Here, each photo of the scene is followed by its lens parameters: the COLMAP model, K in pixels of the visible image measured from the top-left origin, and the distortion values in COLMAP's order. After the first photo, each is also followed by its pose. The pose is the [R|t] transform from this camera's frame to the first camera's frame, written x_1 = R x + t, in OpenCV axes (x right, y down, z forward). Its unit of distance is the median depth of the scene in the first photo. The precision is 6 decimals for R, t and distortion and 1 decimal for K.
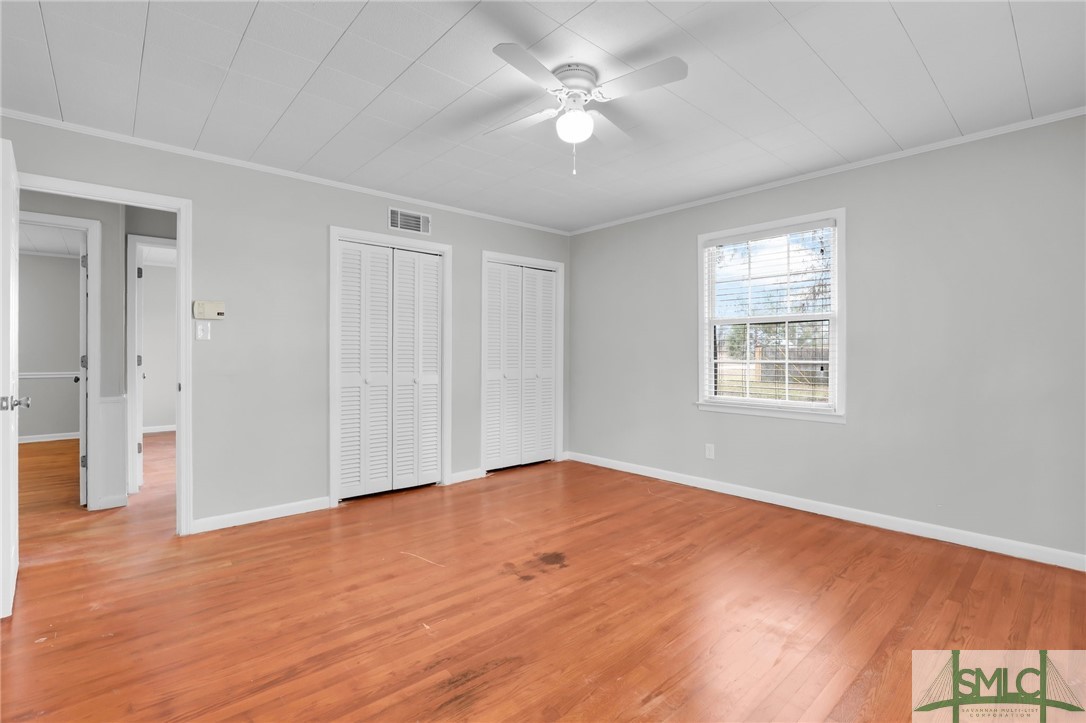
lens RADIAL K [[500.2, 0, 552.0], [0, 500.2, 354.6], [0, 0, 1]] dist [-0.028331, 0.000856]
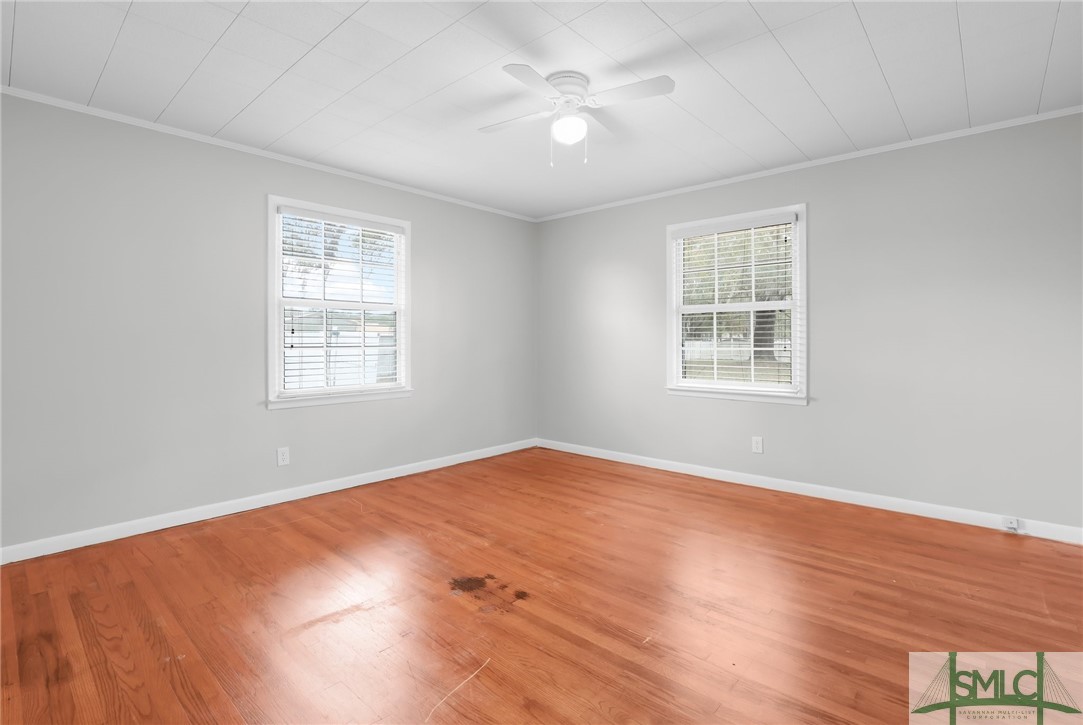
lens RADIAL K [[508.6, 0, 548.5], [0, 508.6, 352.0], [0, 0, 1]] dist [-0.022009, 0.000338]
pose [[-0.102899, -0.023870, 0.994405, -0.885429], [0.001912, 0.999705, 0.024195, -0.004340], [-0.994690, 0.004391, -0.102823, 0.982800]]
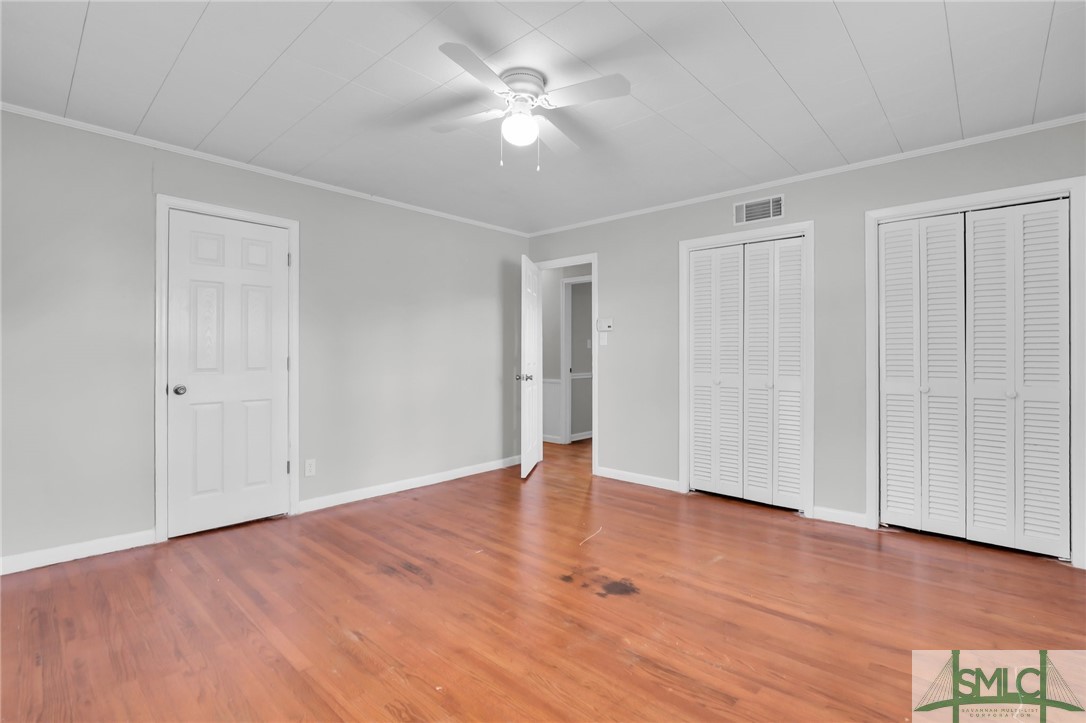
lens RADIAL K [[500.2, 0, 552.0], [0, 500.2, 354.6], [0, 0, 1]] dist [-0.028331, 0.000856]
pose [[0.098646, -0.001834, -0.995121, 0.890557], [-0.001588, 0.999997, -0.002000, -0.000590], [0.995121, 0.001777, 0.098643, 0.820277]]
